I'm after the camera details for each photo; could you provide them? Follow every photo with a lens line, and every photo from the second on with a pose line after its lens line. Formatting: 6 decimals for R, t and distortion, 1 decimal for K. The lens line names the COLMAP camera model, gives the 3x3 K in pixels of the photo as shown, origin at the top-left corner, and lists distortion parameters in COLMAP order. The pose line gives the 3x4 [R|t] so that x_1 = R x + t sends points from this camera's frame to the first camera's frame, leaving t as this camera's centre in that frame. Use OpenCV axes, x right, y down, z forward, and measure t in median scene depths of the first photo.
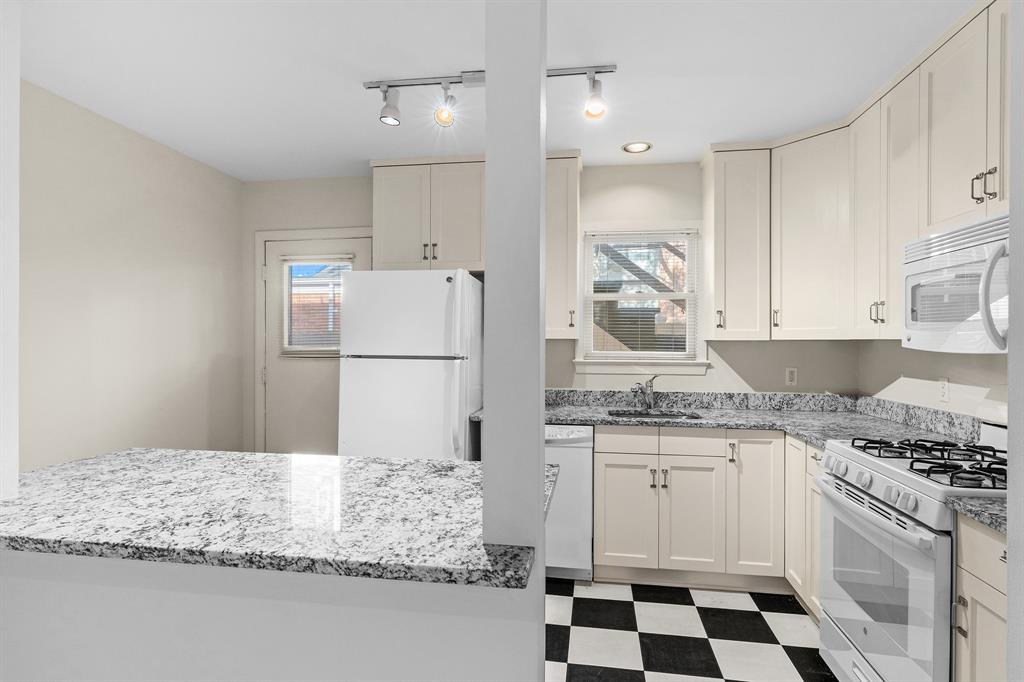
lens RADIAL K [[536.3, 0, 505.3], [0, 536.3, 339.7], [0, 0, 1]] dist [-0.000721, 0.000767]
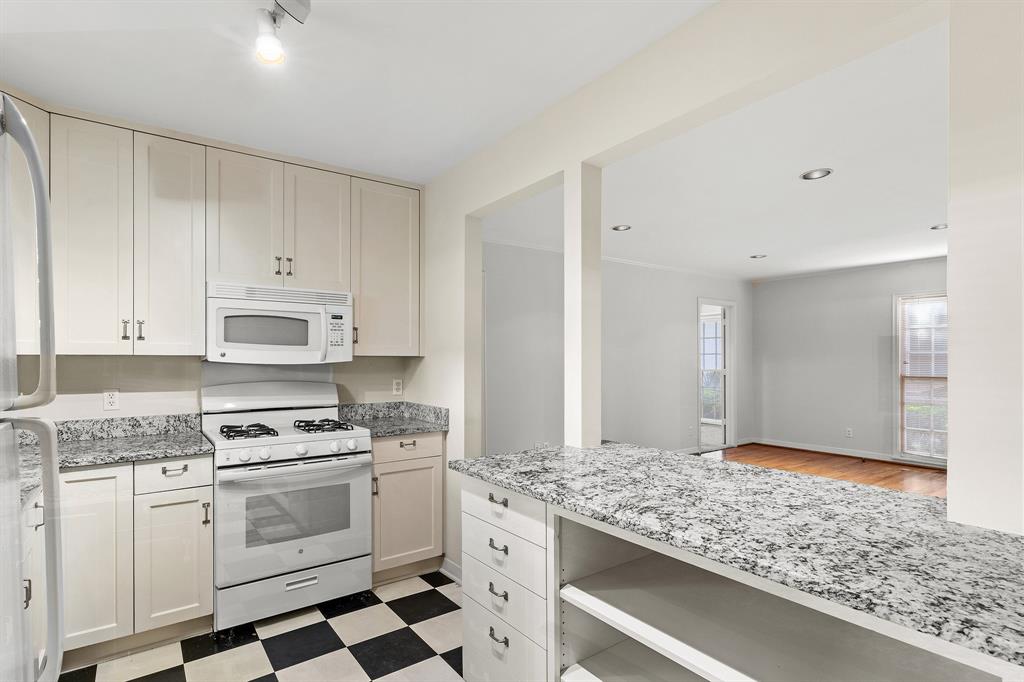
lens RADIAL K [[512.1, 0, 506.5], [0, 512.1, 359.8], [0, 0, 1]] dist [-0.002321, -0.000653]
pose [[-0.702165, -0.001681, 0.712012, -0.449623], [-0.001298, 0.999999, 0.001082, 0.005653], [-0.712013, -0.000165, -0.702167, 0.970147]]
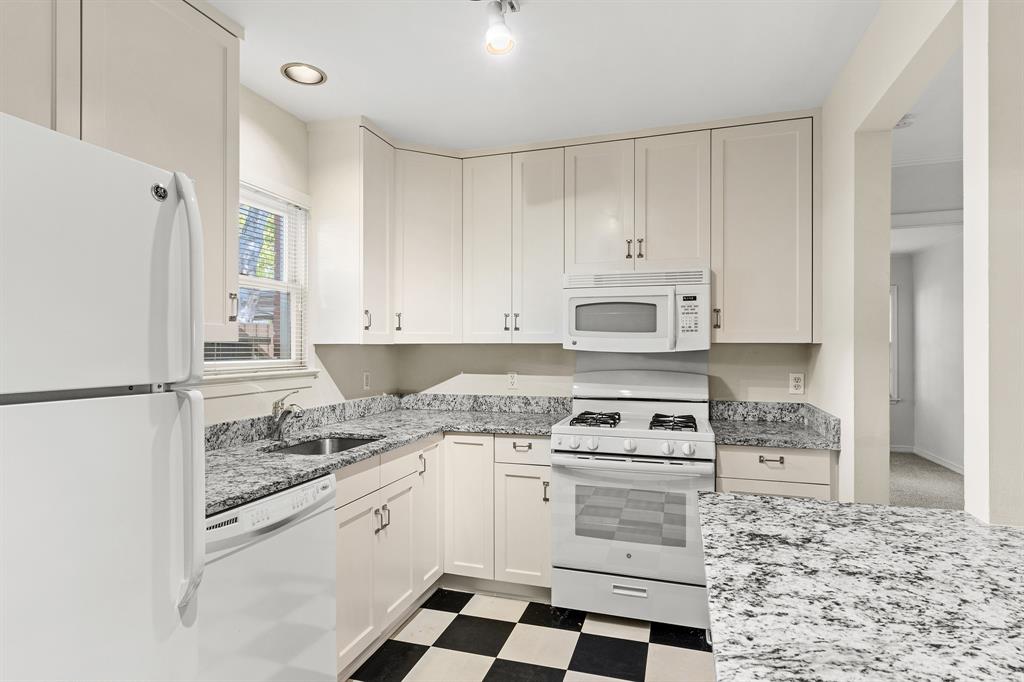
lens RADIAL K [[536.3, 0, 503.3], [0, 536.3, 341.8], [0, 0, 1]] dist [-0.000721, 0.000767]
pose [[0.164069, 0.004826, 0.986437, -0.447757], [-0.000235, 0.999988, -0.004853, 0.001415], [-0.986449, 0.000565, 0.164068, 0.665686]]
